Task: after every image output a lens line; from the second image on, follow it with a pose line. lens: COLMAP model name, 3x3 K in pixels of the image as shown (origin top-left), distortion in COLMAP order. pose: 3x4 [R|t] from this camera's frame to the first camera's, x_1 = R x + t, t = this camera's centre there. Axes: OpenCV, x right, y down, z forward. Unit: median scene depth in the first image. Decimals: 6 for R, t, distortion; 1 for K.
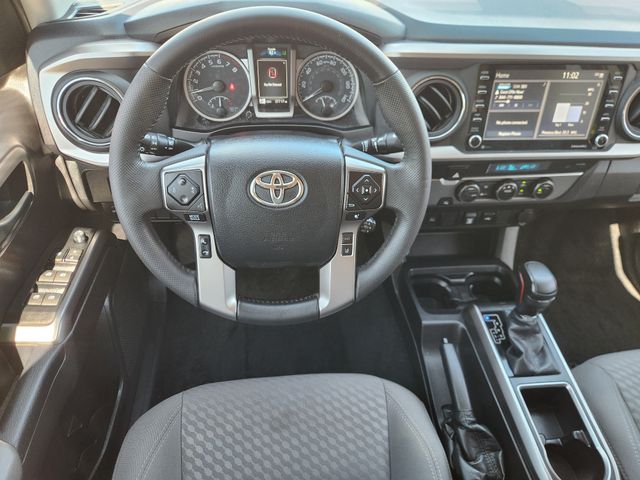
lens RADIAL K [[467.6, 0, 320.0], [0, 467.6, 240.0], [0, 0, 1]] dist [0.043472, -0.059597]
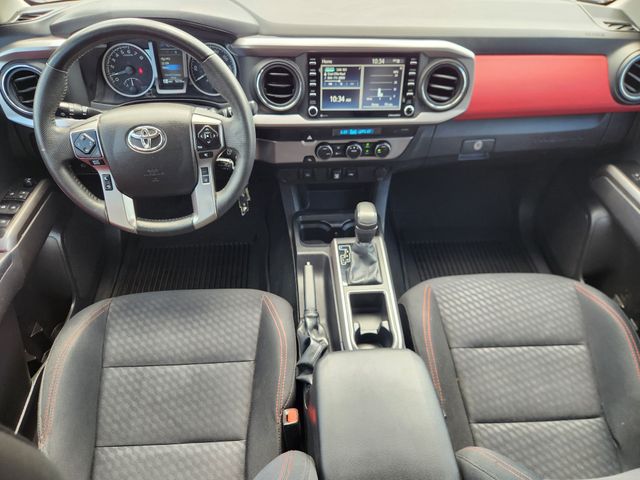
lens RADIAL K [[467.6, 0, 320.0], [0, 467.6, 240.0], [0, 0, 1]] dist [0.043472, -0.059597]
pose [[0.999751, 0.002967, -0.022116, 0.375270], [-0.002304, 0.999548, 0.029970, 0.119783], [0.022195, -0.029912, 0.999306, -0.357335]]
